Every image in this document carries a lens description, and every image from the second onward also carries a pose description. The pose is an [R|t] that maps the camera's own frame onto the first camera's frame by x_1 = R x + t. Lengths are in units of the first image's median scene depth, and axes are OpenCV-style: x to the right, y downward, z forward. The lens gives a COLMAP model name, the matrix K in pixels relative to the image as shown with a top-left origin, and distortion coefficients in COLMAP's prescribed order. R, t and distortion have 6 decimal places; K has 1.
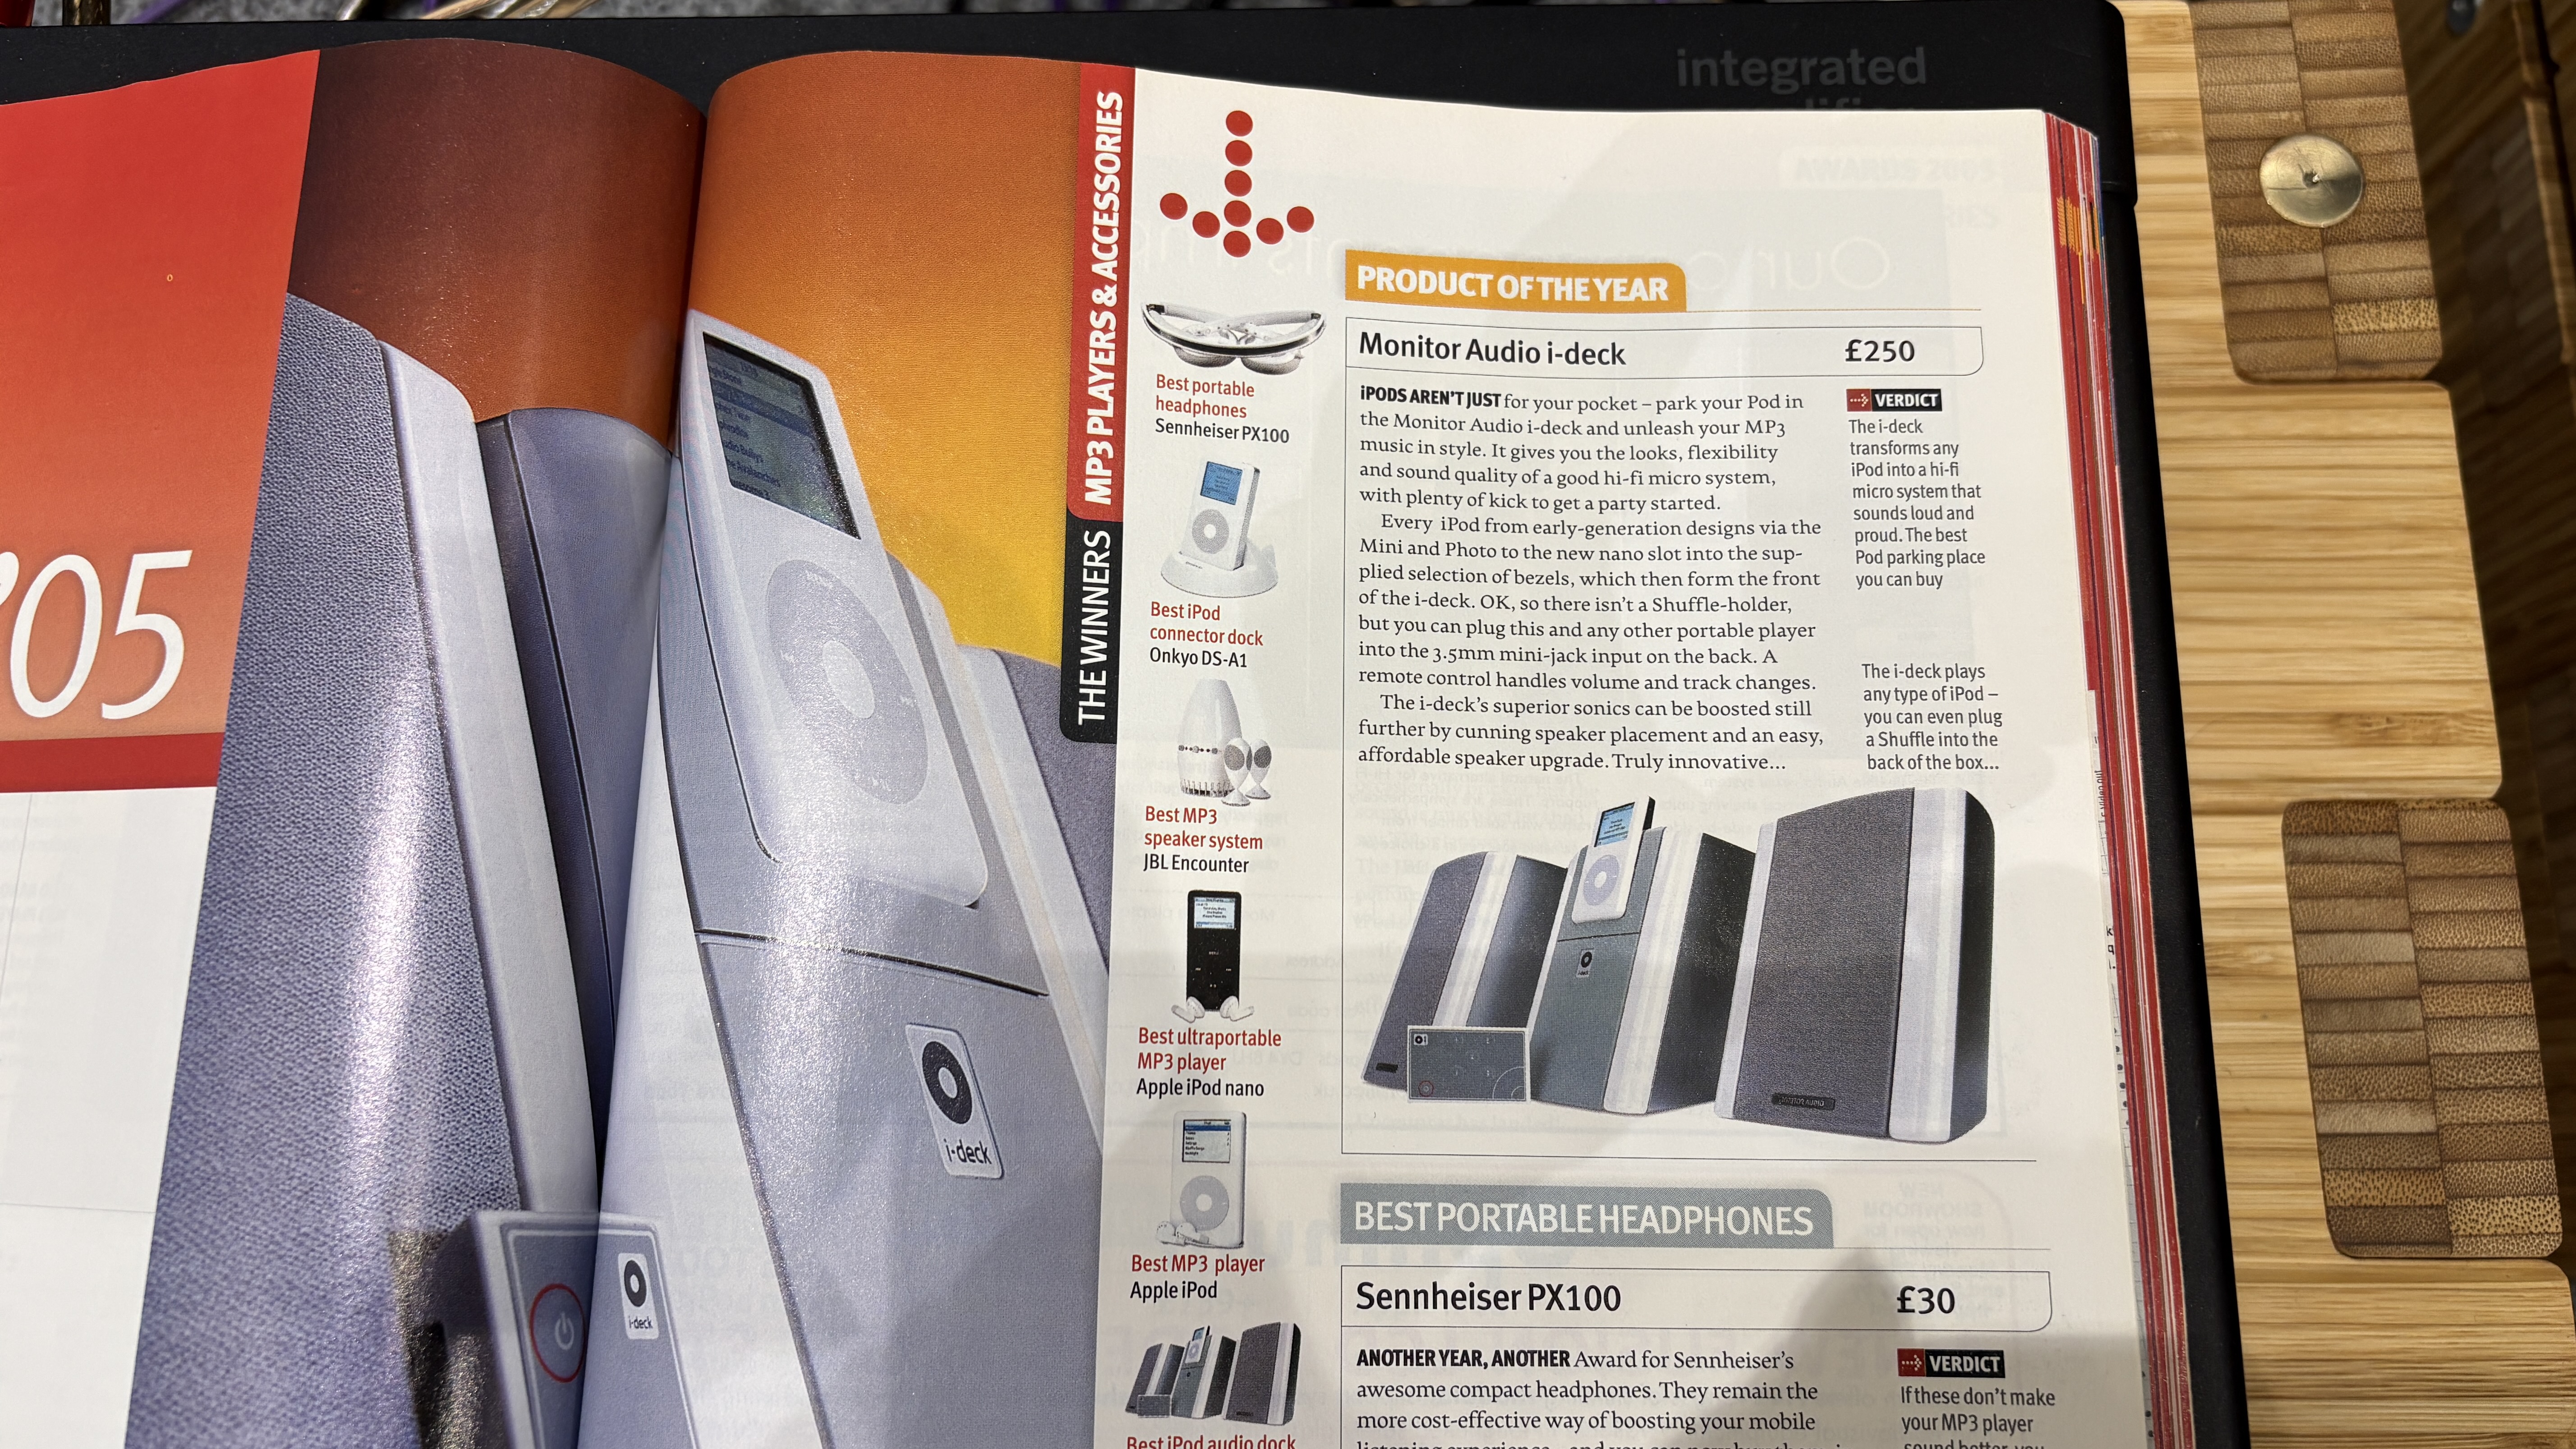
lens RADIAL K [[2028.9, 0, 1288.0], [0, 2028.9, 724.5], [0, 0, 1]] dist [0.086201, -0.137923]
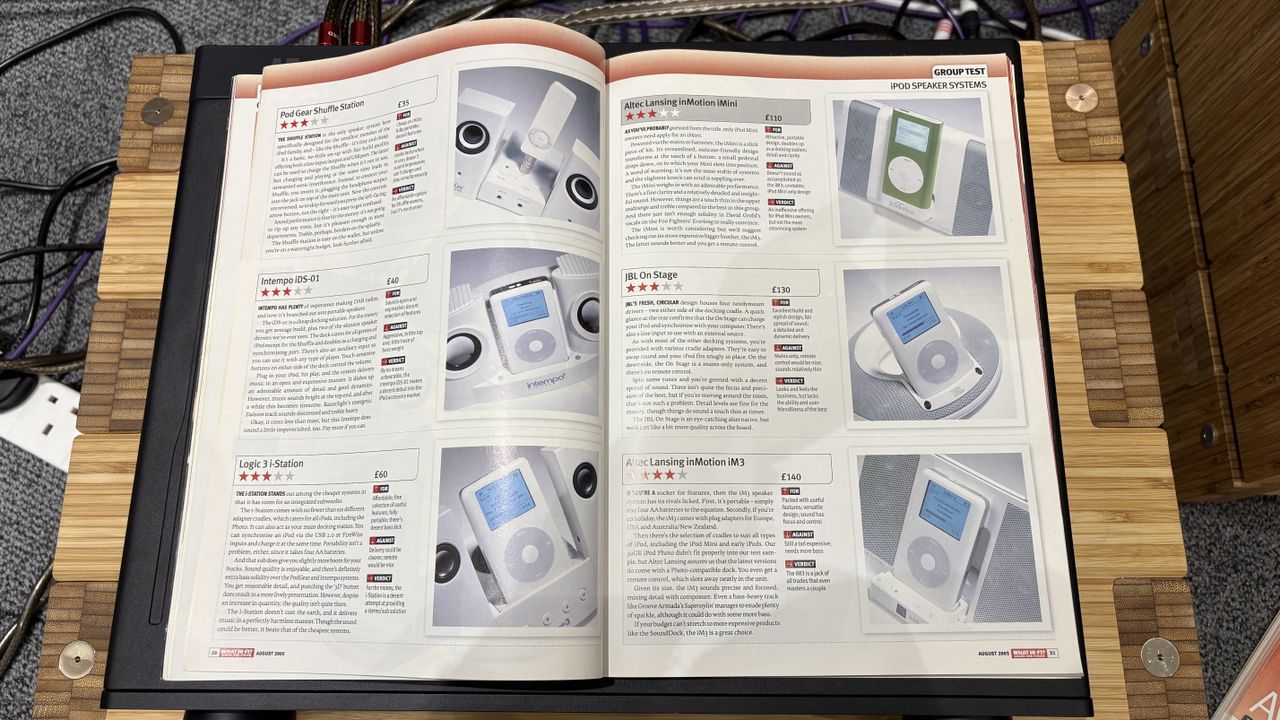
lens RADIAL K [[1008.1, 0, 640.0], [0, 1008.1, 360.0], [0, 0, 1]] dist [0.086201, -0.137923]
pose [[0.999882, -0.002072, 0.015240, -0.205252], [0.002738, 0.999038, -0.043758, 0.206741], [-0.015135, 0.043794, 0.998926, -0.542506]]
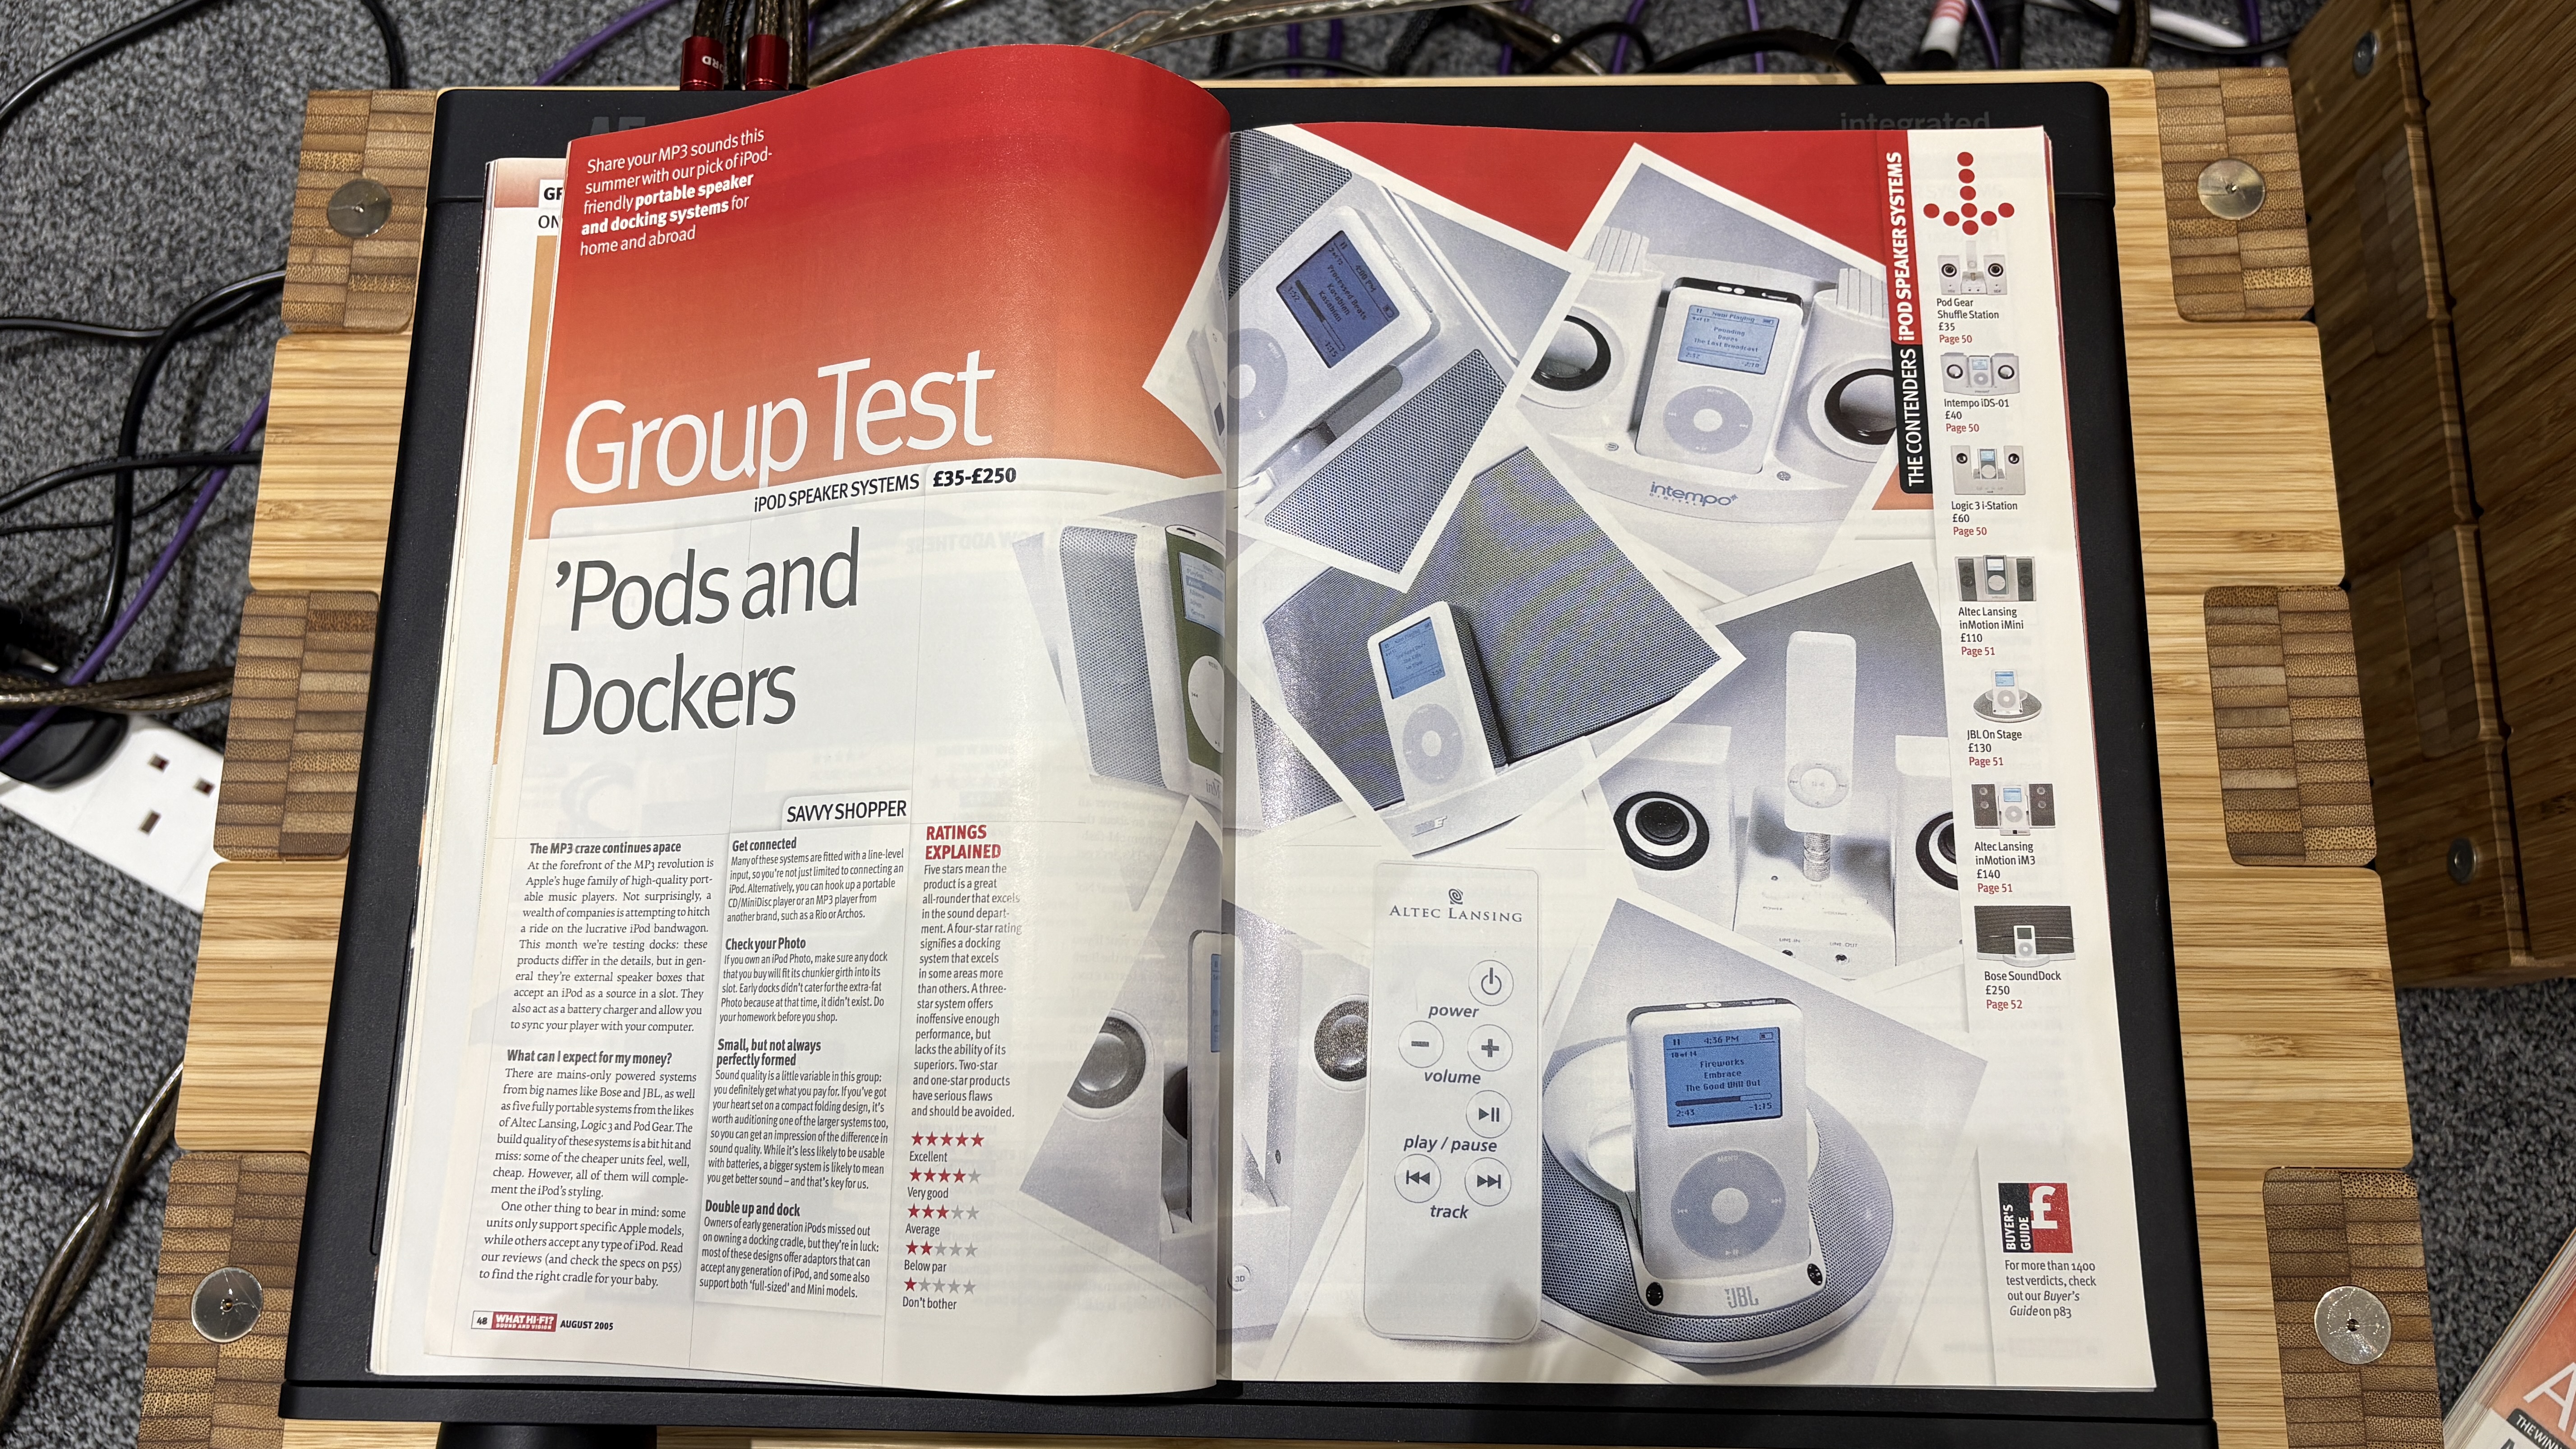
lens RADIAL K [[2024.5, 0, 1281.3], [0, 2024.5, 736.7], [0, 0, 1]] dist [0.105192, -0.163456]
pose [[0.999990, 0.004128, 0.001711, -0.219761], [-0.004148, 0.999919, 0.012061, 0.132887], [-0.001661, -0.012068, 0.999926, -0.560124]]
